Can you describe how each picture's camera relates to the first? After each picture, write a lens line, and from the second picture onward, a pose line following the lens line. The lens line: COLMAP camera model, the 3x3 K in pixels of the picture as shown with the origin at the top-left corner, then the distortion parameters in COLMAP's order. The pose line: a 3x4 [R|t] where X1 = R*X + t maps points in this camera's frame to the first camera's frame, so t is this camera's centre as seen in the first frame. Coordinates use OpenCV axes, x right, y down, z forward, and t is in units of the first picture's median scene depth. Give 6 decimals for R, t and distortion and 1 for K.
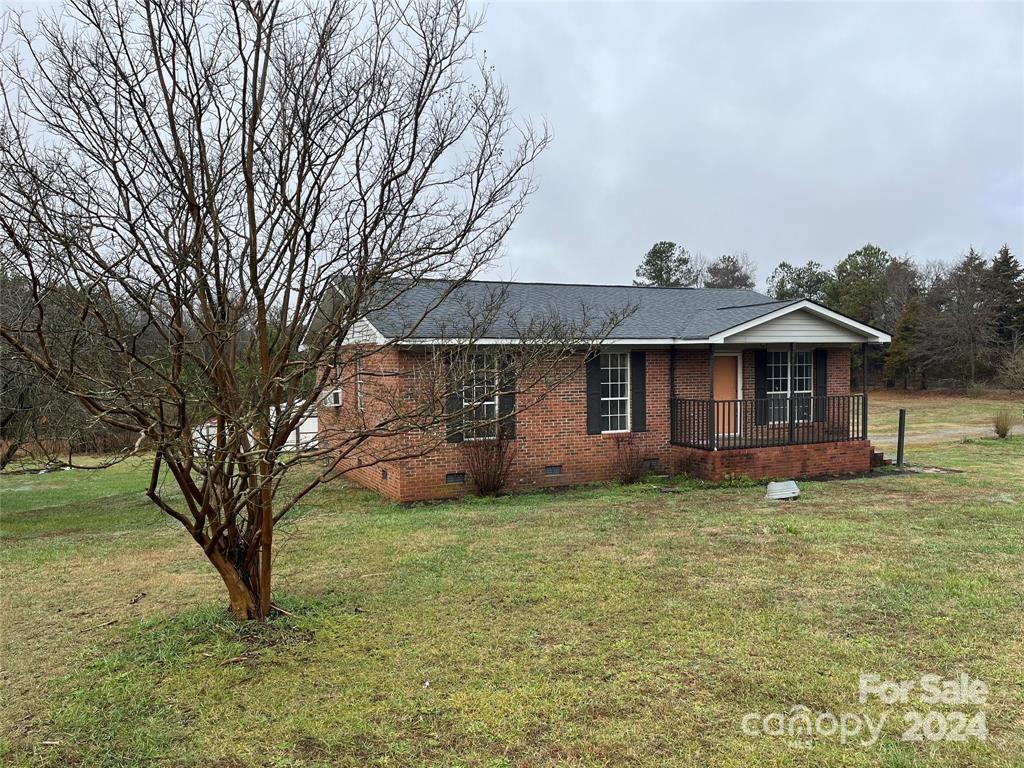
lens RADIAL K [[781.6, 0, 510.2], [0, 781.6, 389.2], [0, 0, 1]] dist [0.043832, -0.061685]
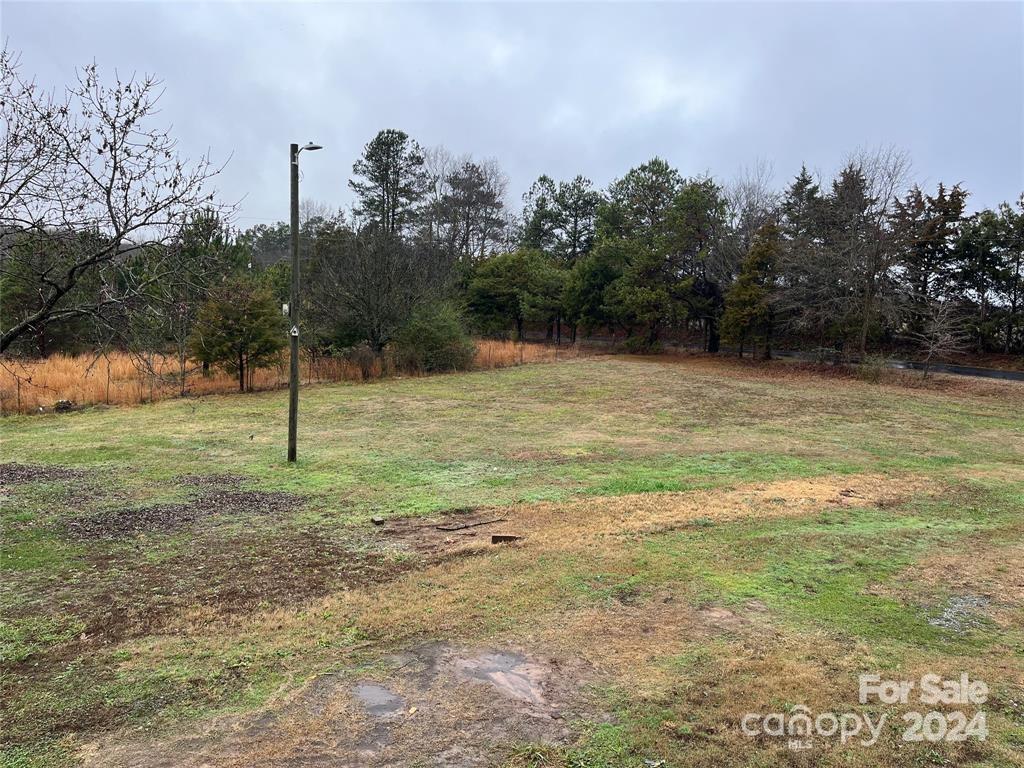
lens RADIAL K [[781.6, 0, 511.6], [0, 781.6, 387.1], [0, 0, 1]] dist [0.043832, -0.061685]
pose [[0.935613, 0.028084, 0.351910, 0.050252], [-0.056543, 0.995883, 0.070853, -0.006624], [-0.348471, -0.086189, 0.933349, 0.263309]]
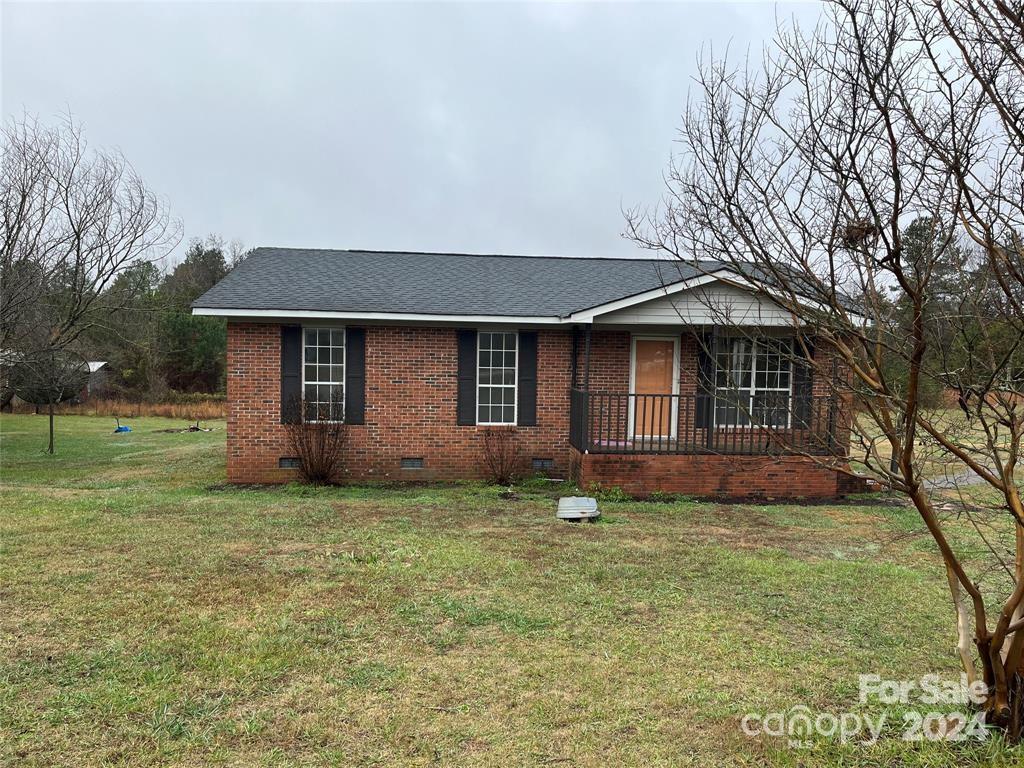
lens RADIAL K [[781.6, 0, 512.3], [0, 781.6, 383.7], [0, 0, 1]] dist [0.043832, -0.061685]
pose [[0.935672, 0.042652, -0.350283, 0.445316], [-0.039060, 0.999087, 0.017318, -0.005927], [0.350702, -0.002522, 0.936484, 0.193749]]
